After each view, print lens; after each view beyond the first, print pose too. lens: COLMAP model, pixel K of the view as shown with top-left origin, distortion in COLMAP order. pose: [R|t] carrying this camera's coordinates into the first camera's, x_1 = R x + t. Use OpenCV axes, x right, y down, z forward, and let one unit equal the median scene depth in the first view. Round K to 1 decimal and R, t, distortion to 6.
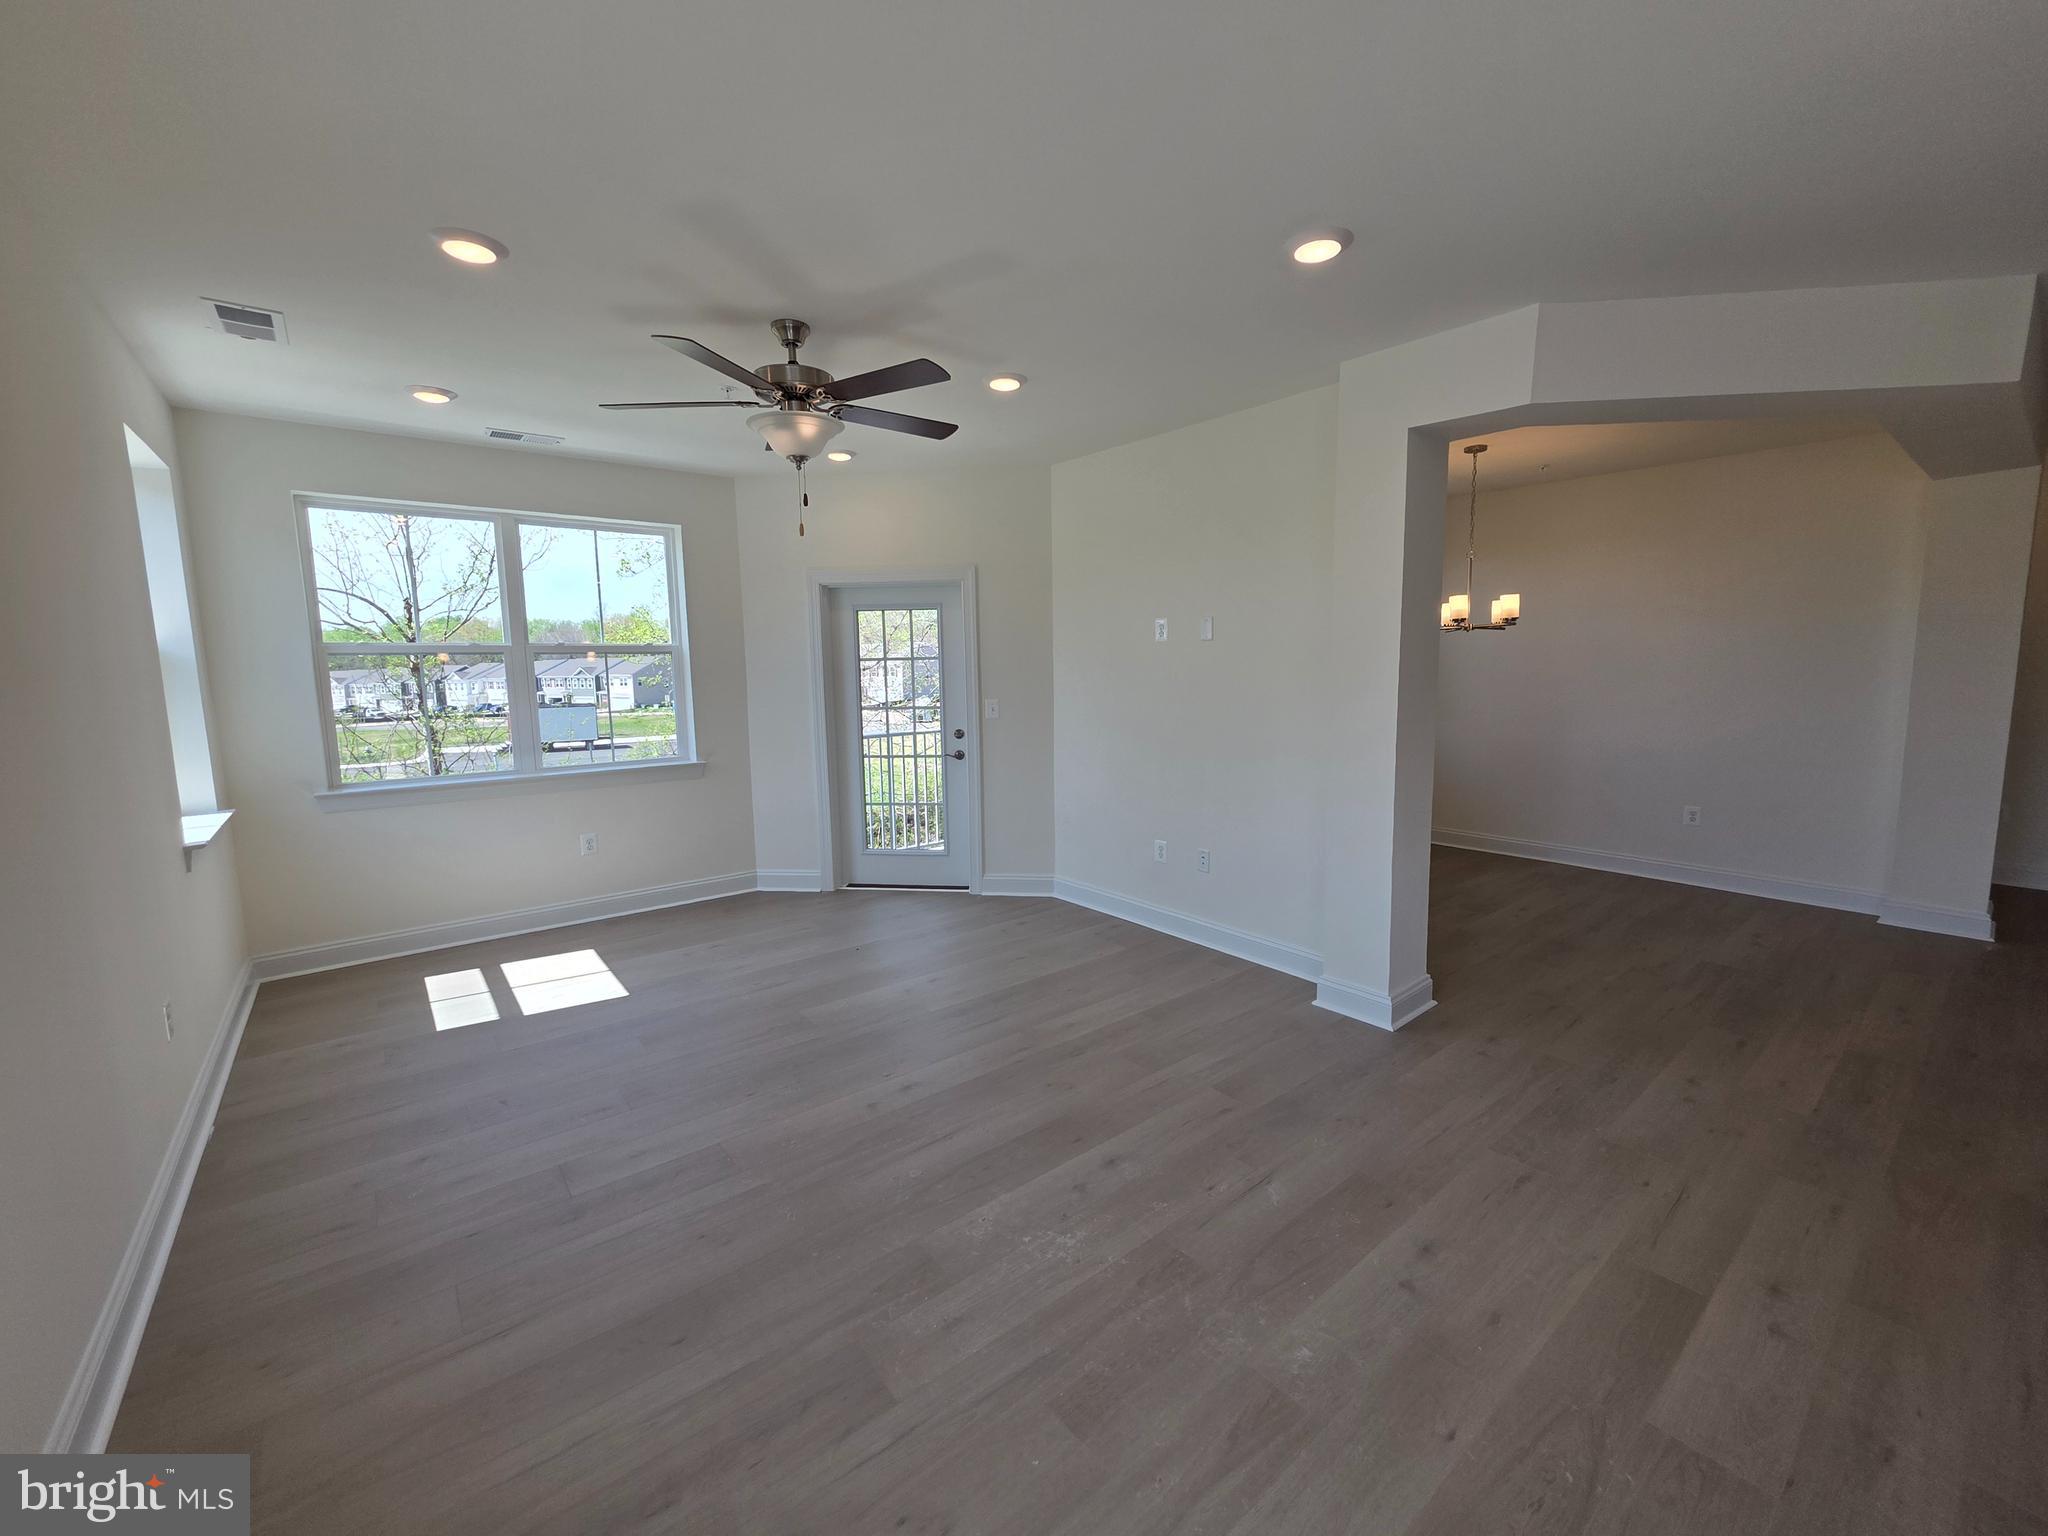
lens RADIAL K [[820.4, 0, 1022.6], [0, 820.4, 756.6], [0, 0, 1]] dist [0.003127, -0.000027]
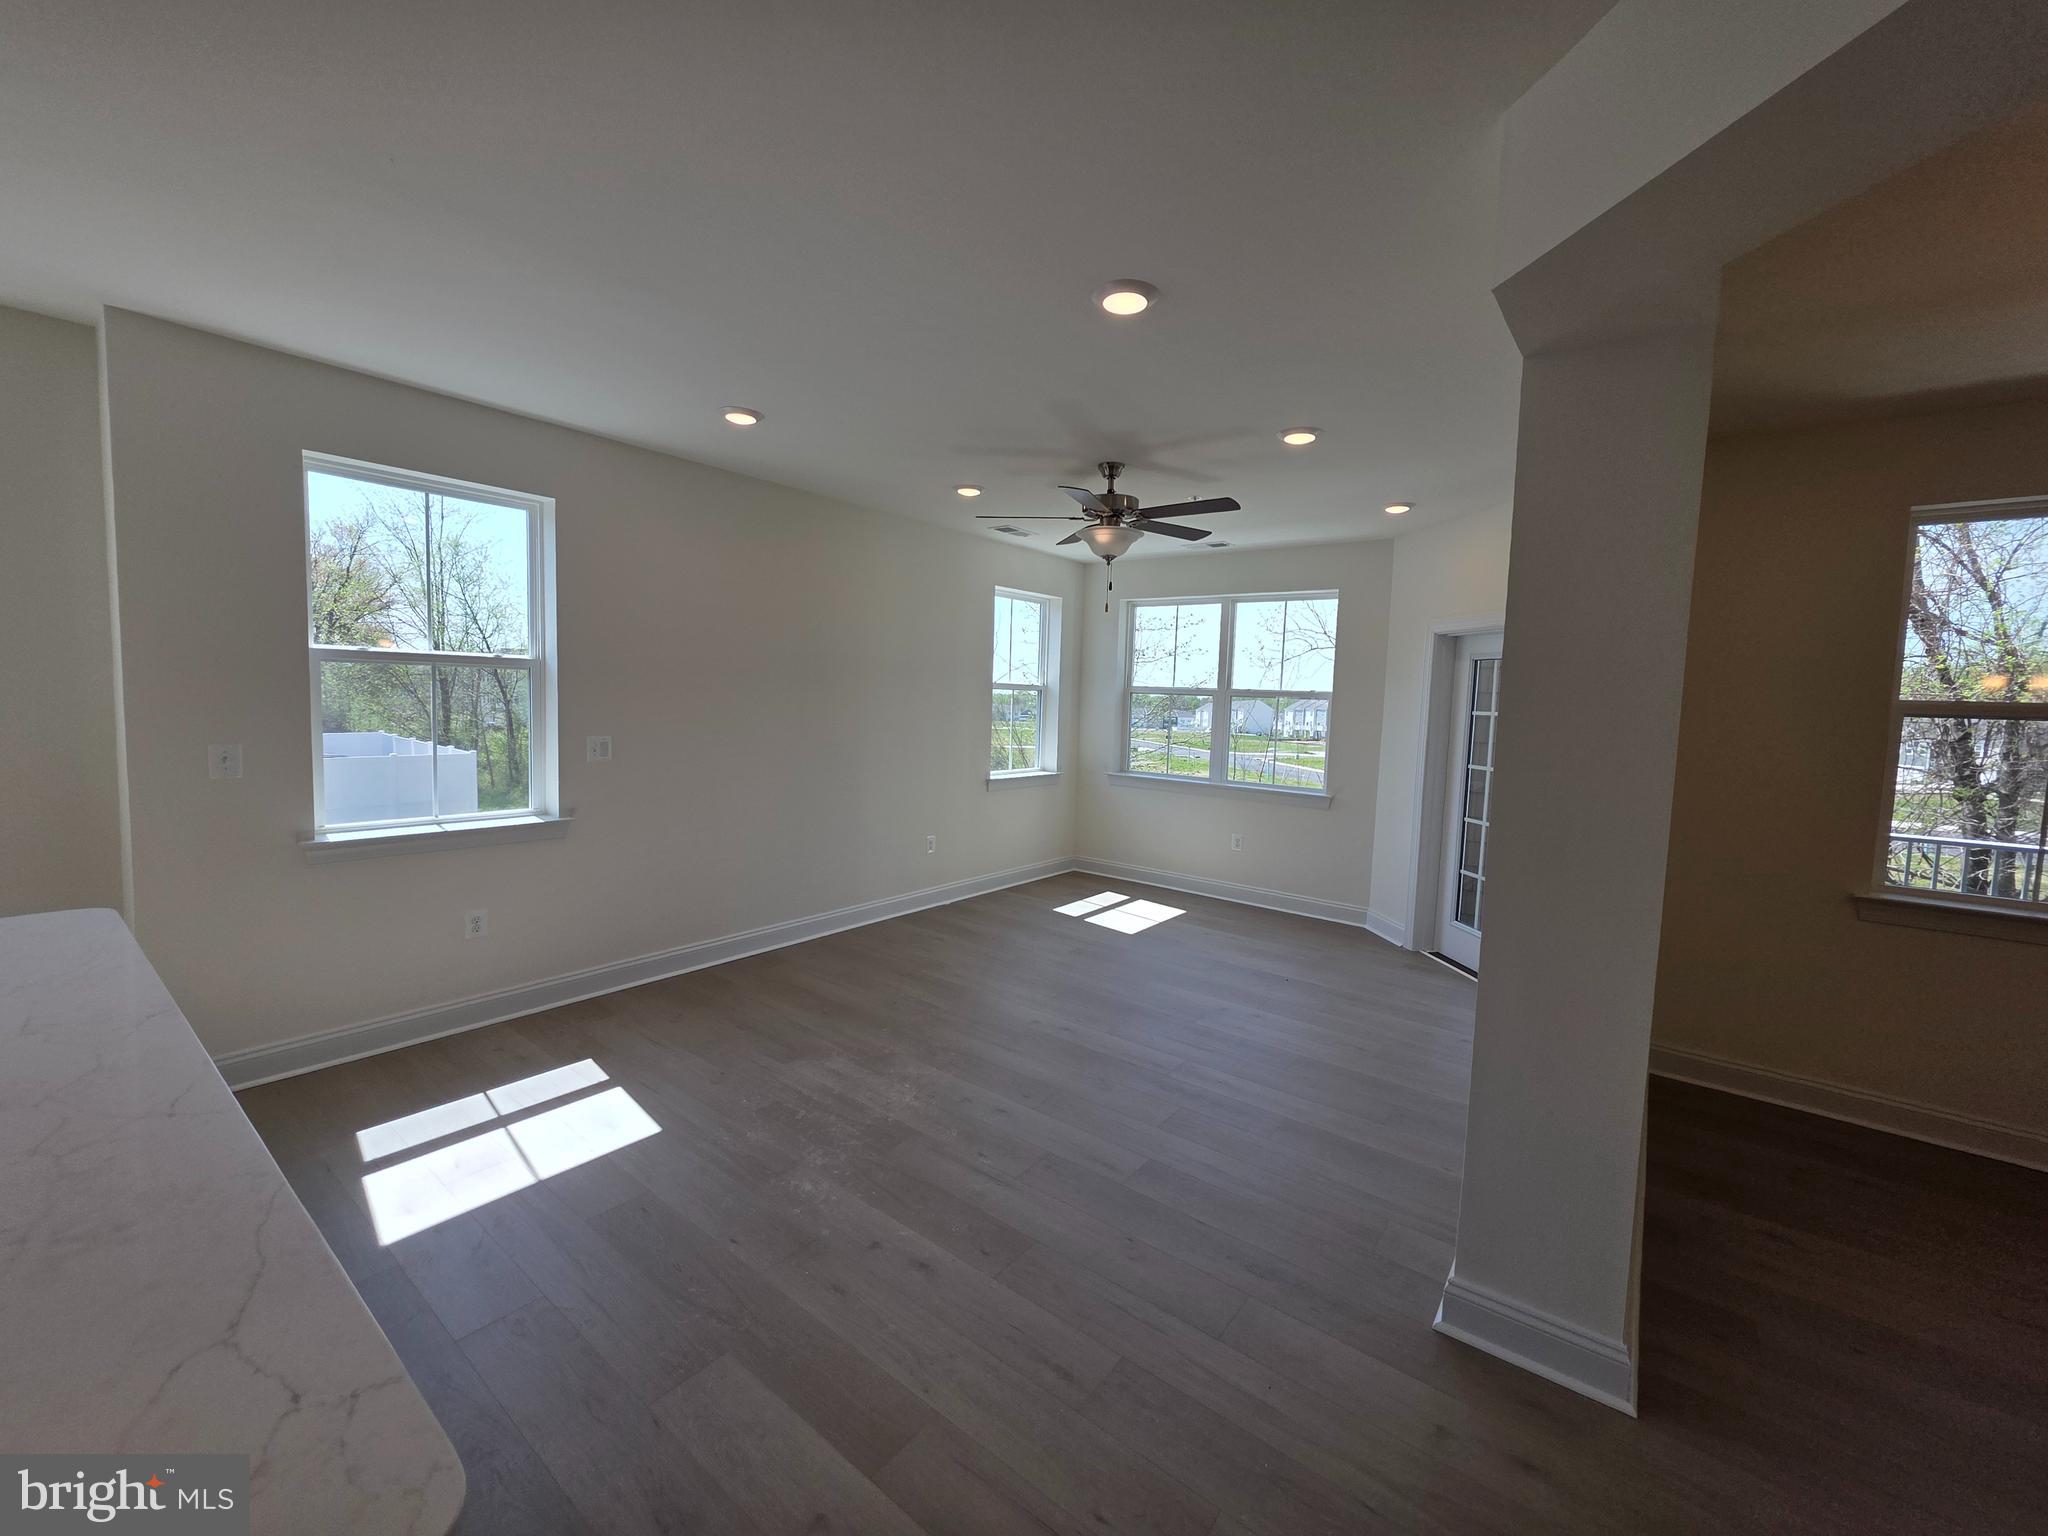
lens RADIAL K [[820.4, 0, 1022.6], [0, 820.4, 756.6], [0, 0, 1]] dist [0.003127, -0.000027]
pose [[0.233560, 0.095942, -0.967598, 1.074007], [-0.152459, 0.986425, 0.061008, -0.092744], [0.960316, 0.133270, 0.245016, 0.565521]]
